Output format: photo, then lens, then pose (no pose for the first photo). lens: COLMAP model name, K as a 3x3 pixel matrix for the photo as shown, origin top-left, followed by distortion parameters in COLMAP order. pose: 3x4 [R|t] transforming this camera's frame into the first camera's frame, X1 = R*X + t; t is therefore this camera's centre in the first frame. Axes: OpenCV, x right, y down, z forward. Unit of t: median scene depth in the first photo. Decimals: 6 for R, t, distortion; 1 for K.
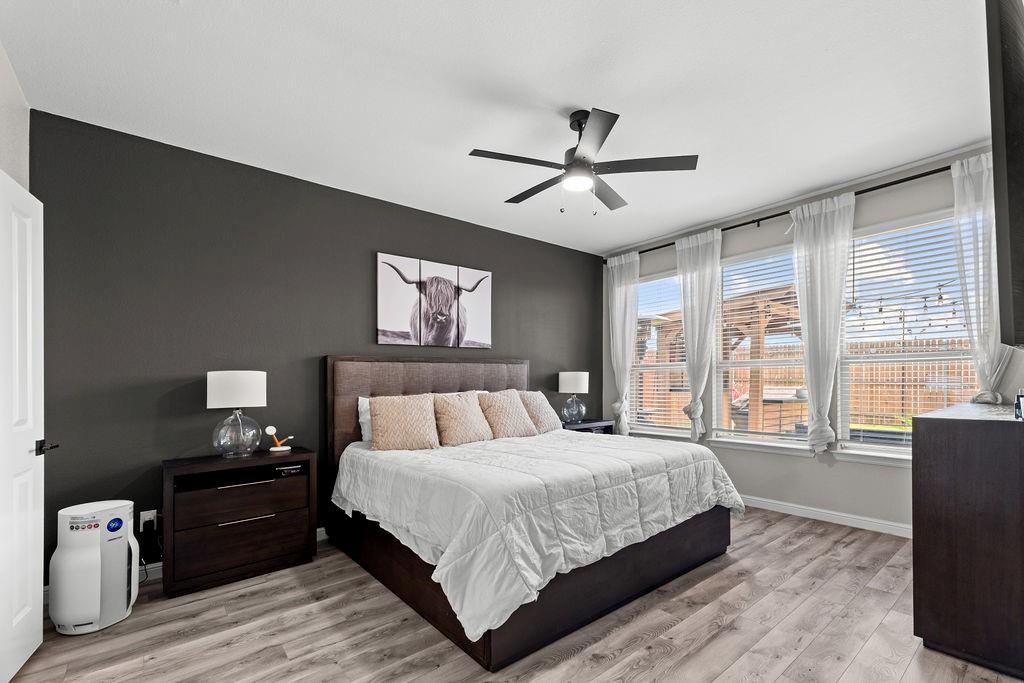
lens RADIAL K [[446.8, 0, 500.4], [0, 446.8, 381.7], [0, 0, 1]] dist [0.013994, 0.000148]
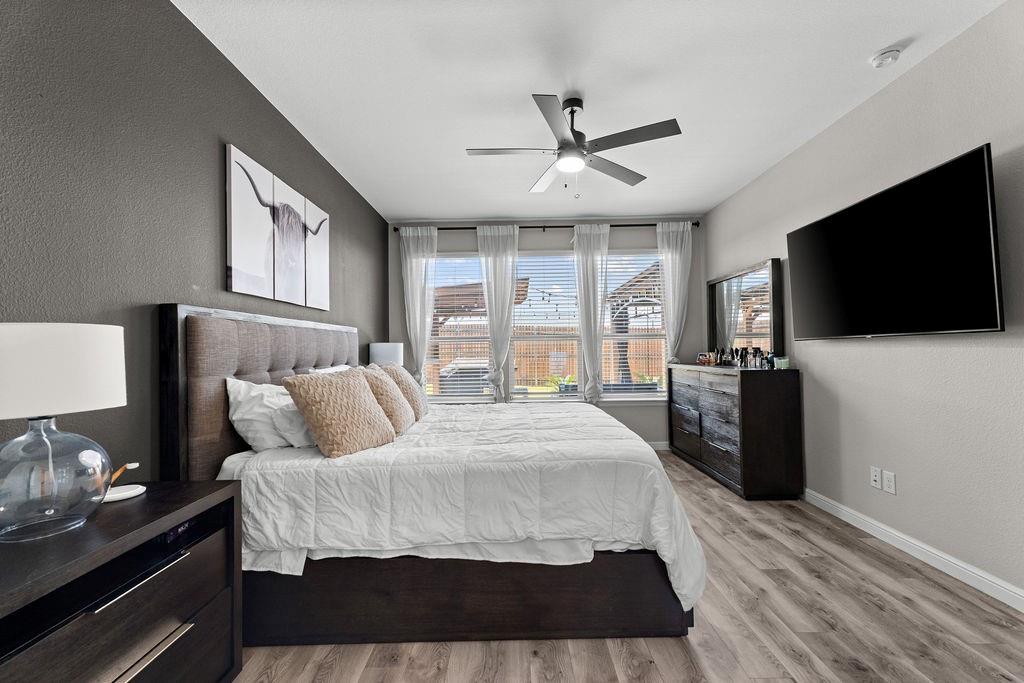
lens RADIAL K [[440.7, 0, 514.5], [0, 440.7, 341.1], [0, 0, 1]] dist [0.007029, -0.000106]
pose [[0.626875, 0.018029, 0.778911, -0.500972], [0.011137, 0.999423, -0.032096, 0.007866], [-0.779040, 0.028795, 0.626312, 0.317014]]
